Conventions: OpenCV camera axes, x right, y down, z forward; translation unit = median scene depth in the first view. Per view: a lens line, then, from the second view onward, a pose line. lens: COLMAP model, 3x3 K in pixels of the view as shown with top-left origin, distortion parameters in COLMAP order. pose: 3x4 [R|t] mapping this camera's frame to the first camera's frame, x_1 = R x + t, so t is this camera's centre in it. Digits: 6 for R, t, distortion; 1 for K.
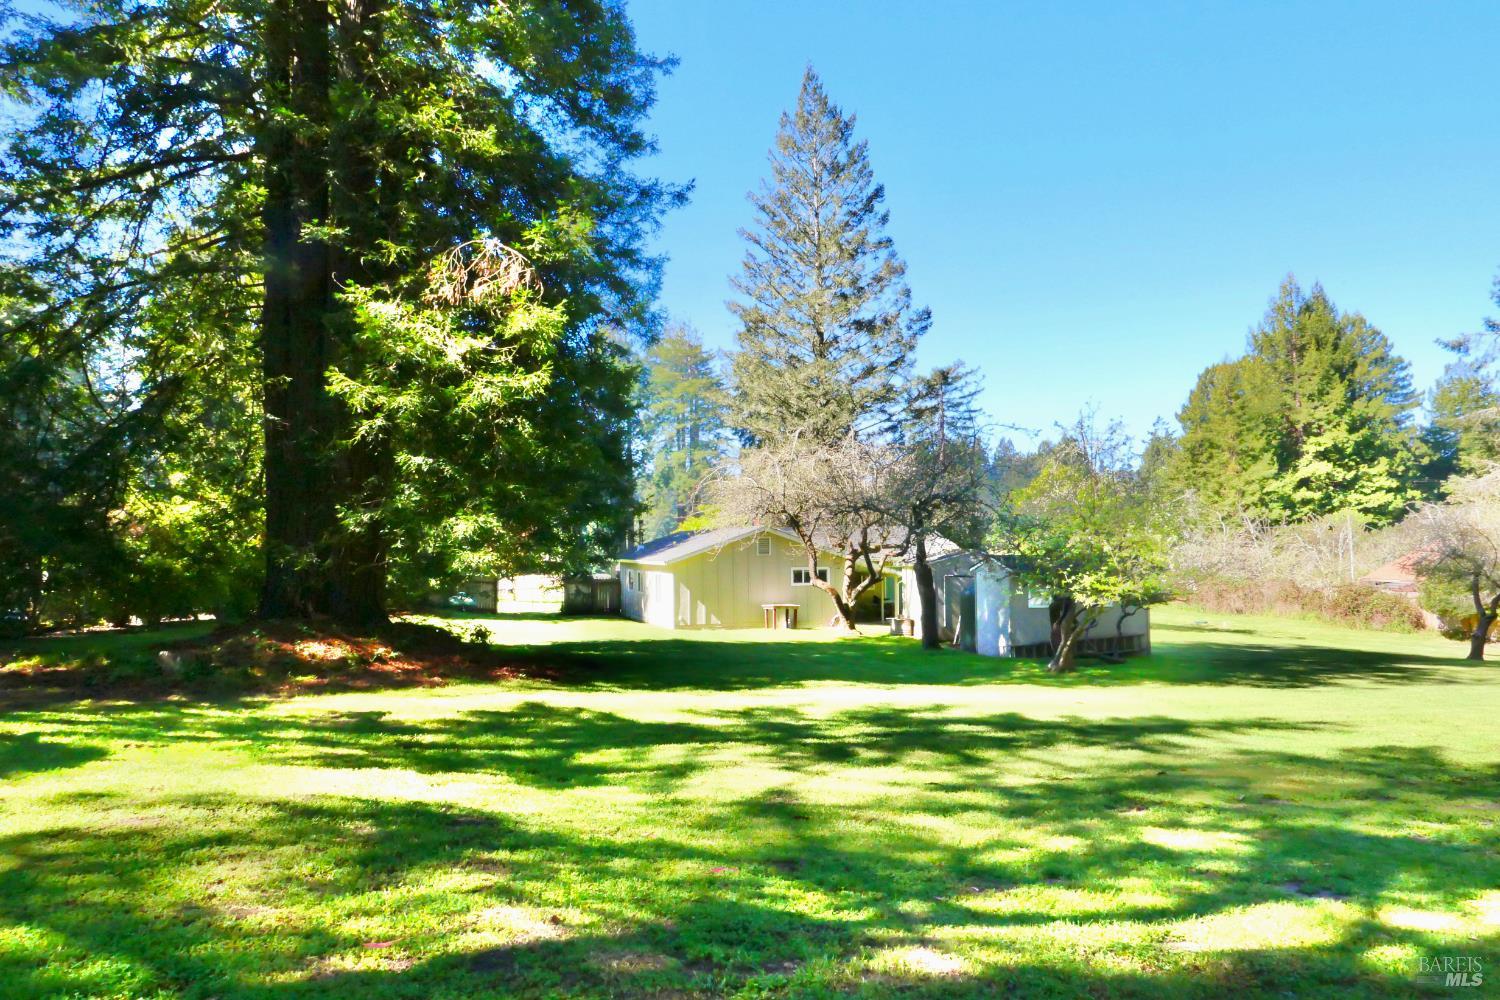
lens RADIAL K [[1039.4, 0, 751.2], [0, 1039.4, 502.2], [0, 0, 1]] dist [-0.010042, -0.003528]
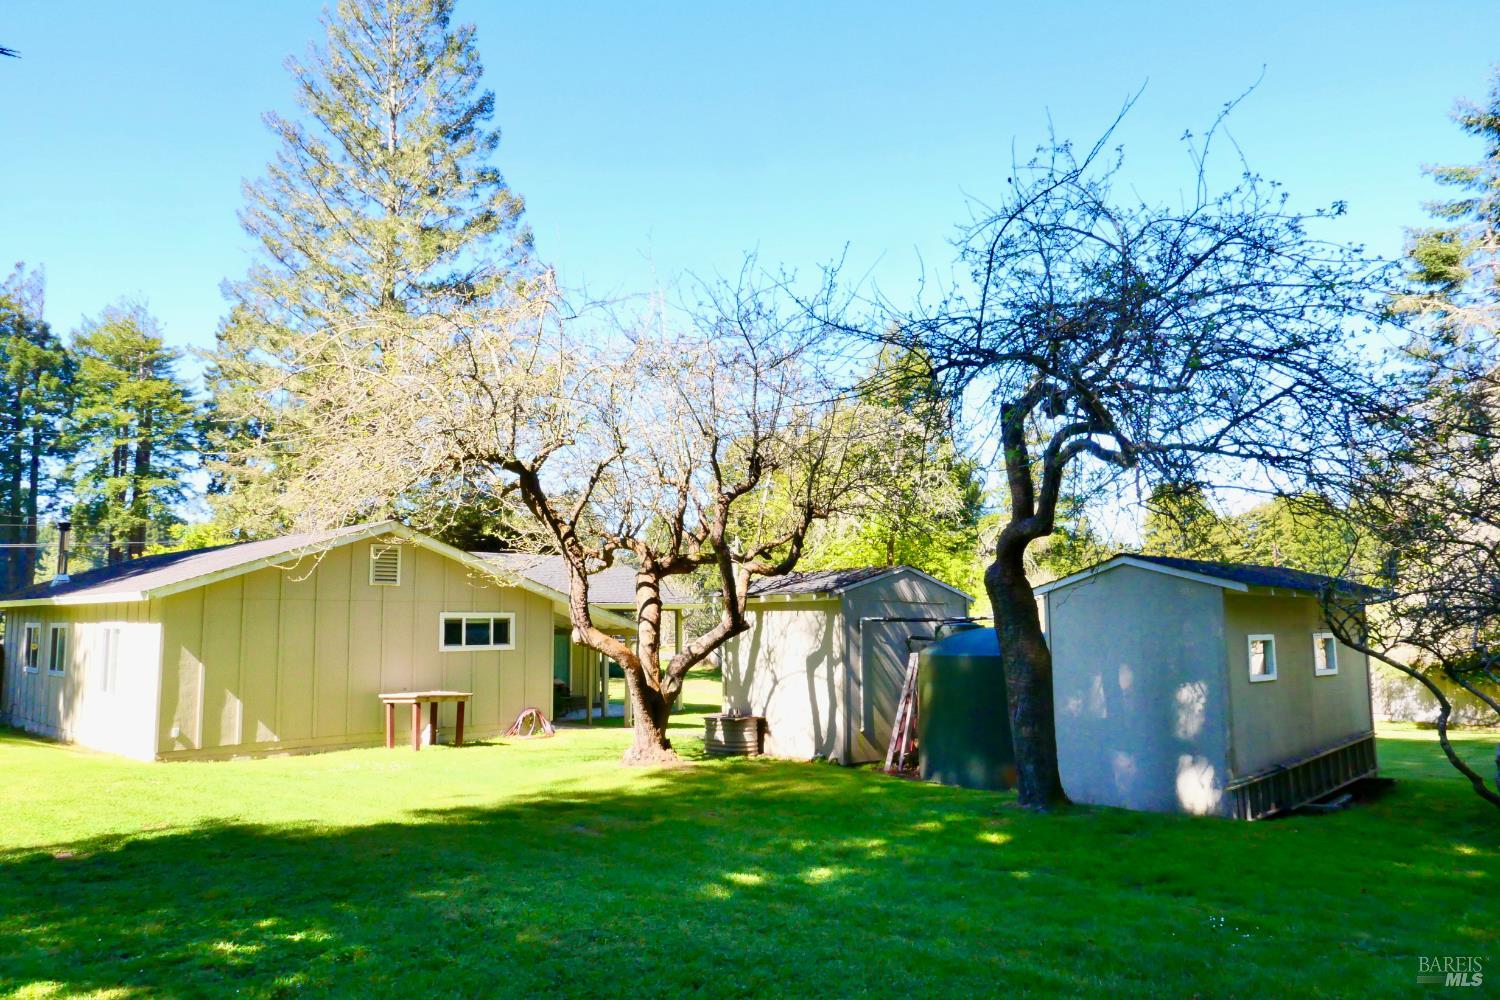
lens RADIAL K [[1039.4, 0, 747.1], [0, 1039.4, 503.4], [0, 0, 1]] dist [-0.010042, -0.003528]
pose [[0.881003, 0.057486, 0.469605, -0.038191], [-0.022633, 0.996575, -0.079535, 0.028154], [-0.472569, 0.059442, 0.879287, 0.305795]]
